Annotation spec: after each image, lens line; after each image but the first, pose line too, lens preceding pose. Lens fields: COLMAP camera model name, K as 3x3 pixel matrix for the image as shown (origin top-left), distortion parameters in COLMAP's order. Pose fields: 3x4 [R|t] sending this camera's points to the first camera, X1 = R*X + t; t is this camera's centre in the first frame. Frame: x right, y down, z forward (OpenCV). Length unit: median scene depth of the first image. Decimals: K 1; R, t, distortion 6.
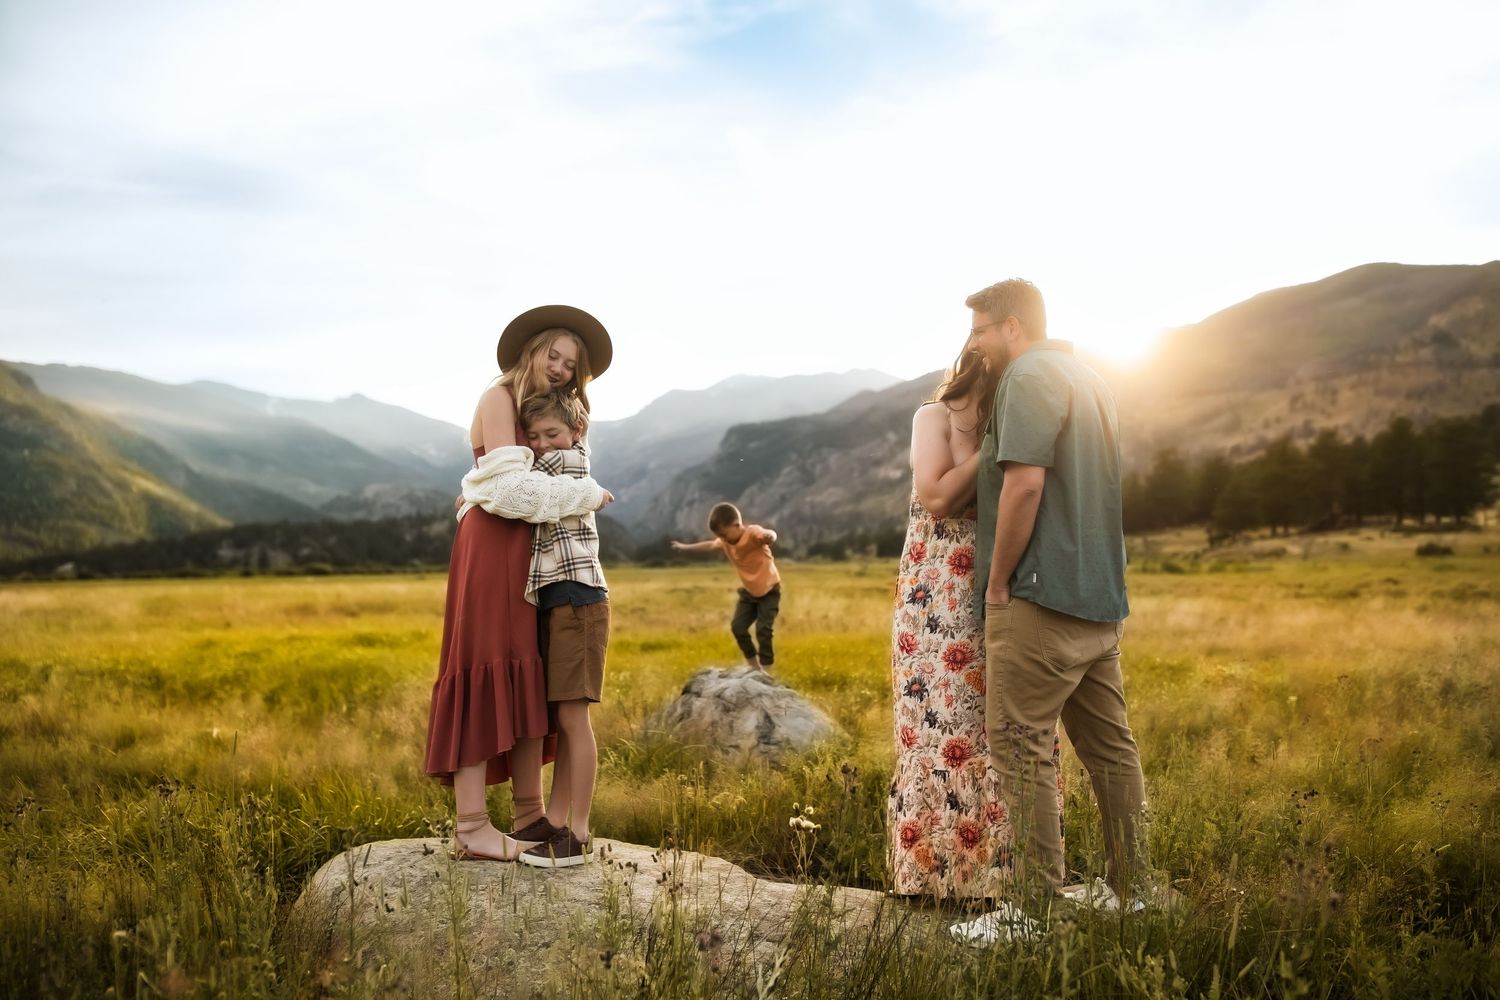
lens RADIAL K [[1830.6, 0, 842.8], [0, 1830.6, 499.6], [0, 0, 1]] dist [0.002012, 0.010173]
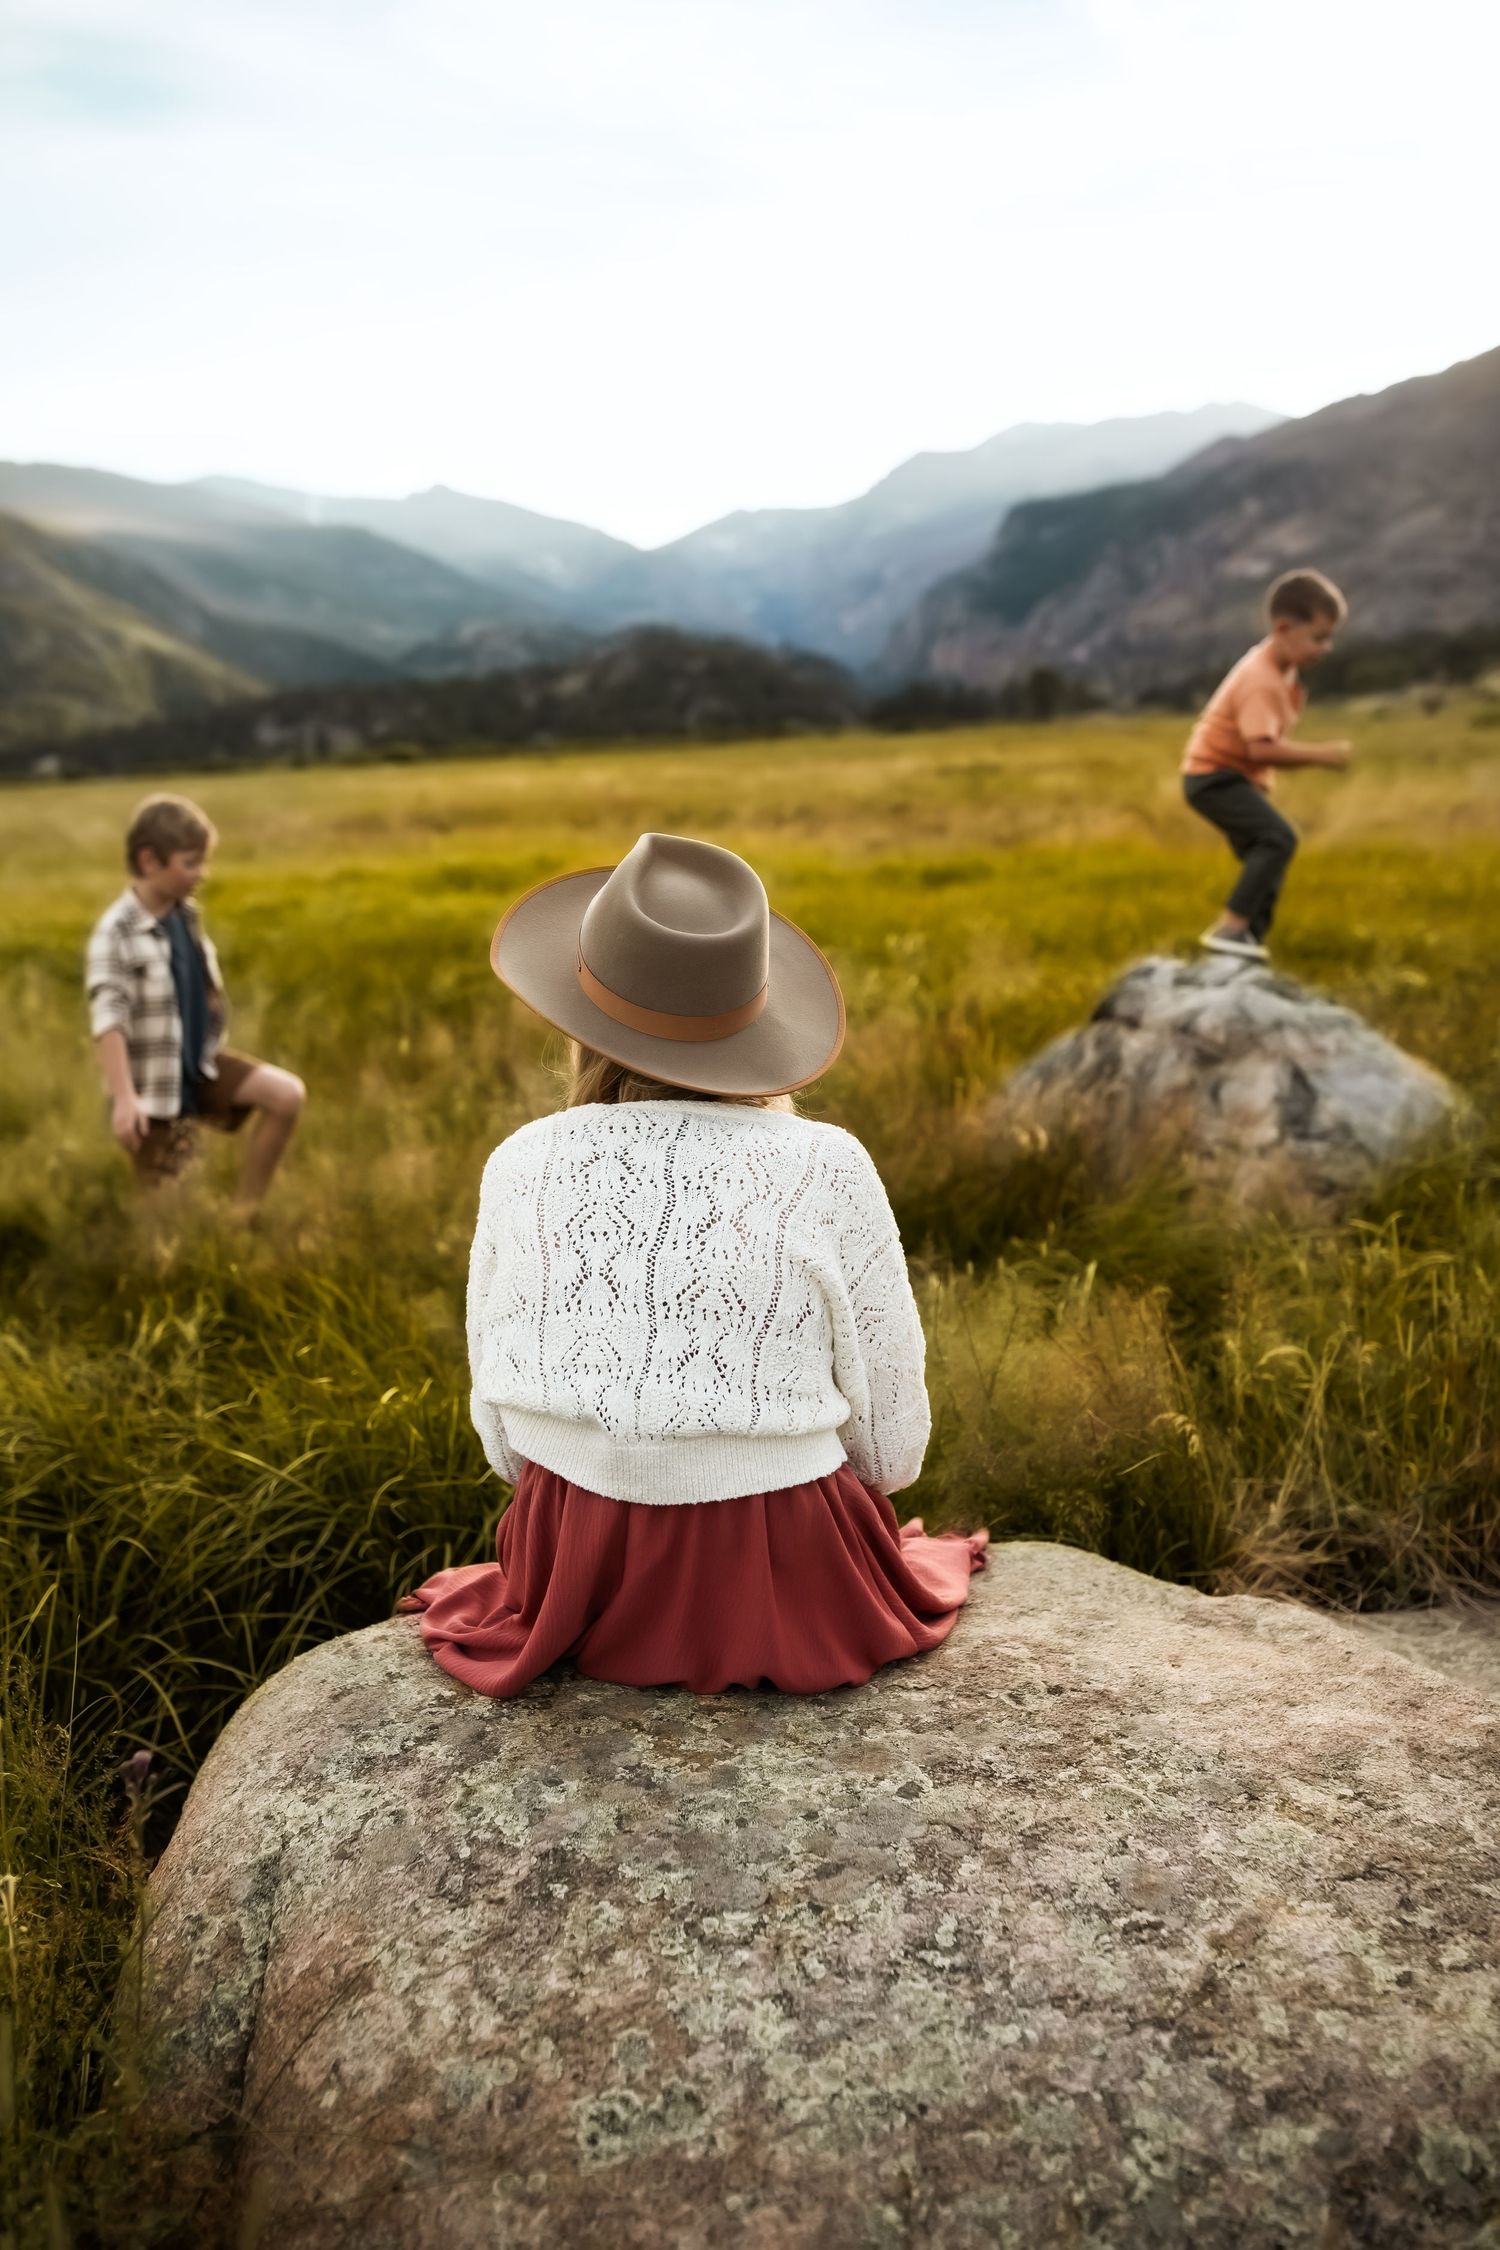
lens RADIAL K [[2745.8, 0, 750.0], [0, 2745.8, 1125.0], [0, 0, 1]] dist [0.002012, 0.010173]
pose [[0.987445, -0.012798, -0.157441, -0.022105], [0.040735, 0.983632, 0.175524, 0.002442], [0.152618, -0.179734, 0.971804, 0.105976]]
